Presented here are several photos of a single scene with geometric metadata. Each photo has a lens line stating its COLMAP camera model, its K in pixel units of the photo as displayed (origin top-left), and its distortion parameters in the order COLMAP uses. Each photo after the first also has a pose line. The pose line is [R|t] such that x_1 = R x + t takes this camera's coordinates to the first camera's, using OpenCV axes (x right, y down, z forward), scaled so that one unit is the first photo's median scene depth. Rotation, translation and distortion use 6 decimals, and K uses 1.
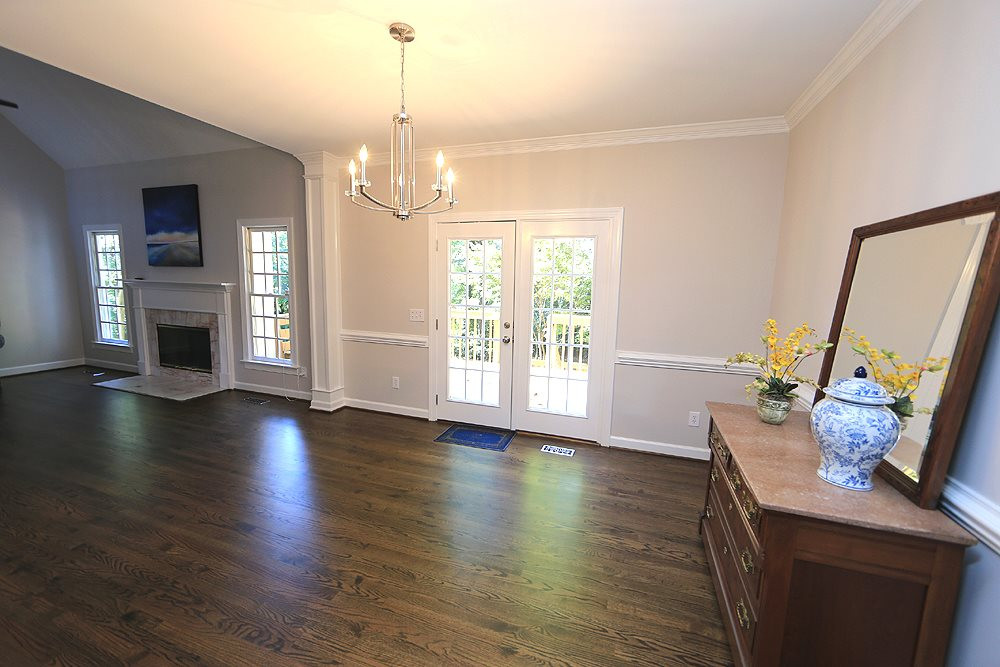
lens RADIAL K [[392.8, 0, 498.3], [0, 392.8, 334.7], [0, 0, 1]] dist [-0.000927, 0.000123]
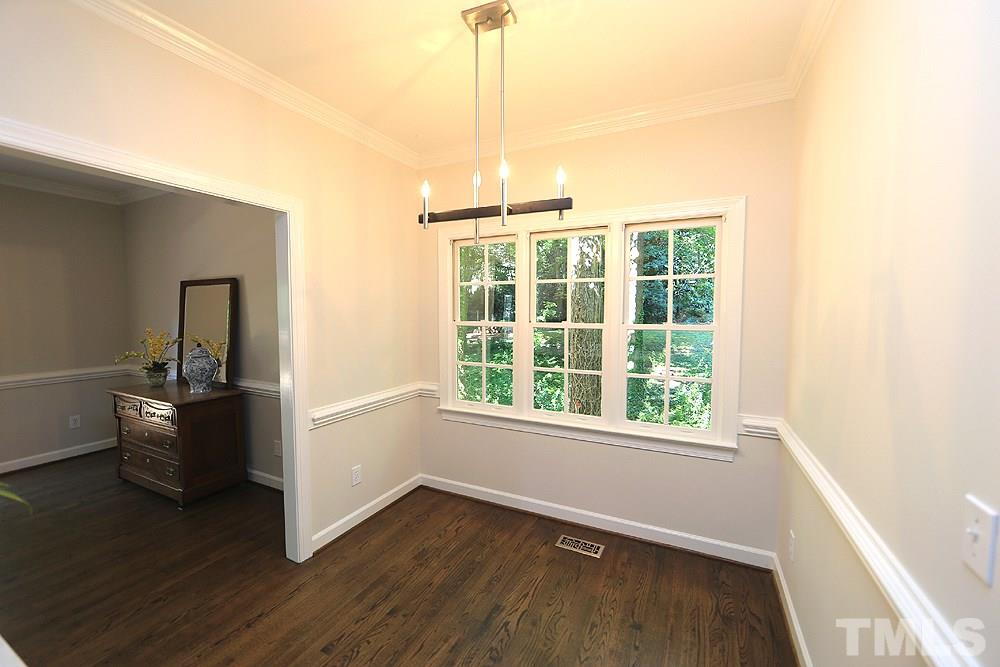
lens RADIAL K [[392.8, 0, 497.2], [0, 392.8, 334.2], [0, 0, 1]] dist [-0.000927, 0.000123]
pose [[0.132813, -0.085721, 0.987427, -0.907299], [0.135965, 0.988410, 0.067518, 0.085507], [-0.981771, 0.125288, 0.142929, -0.864570]]
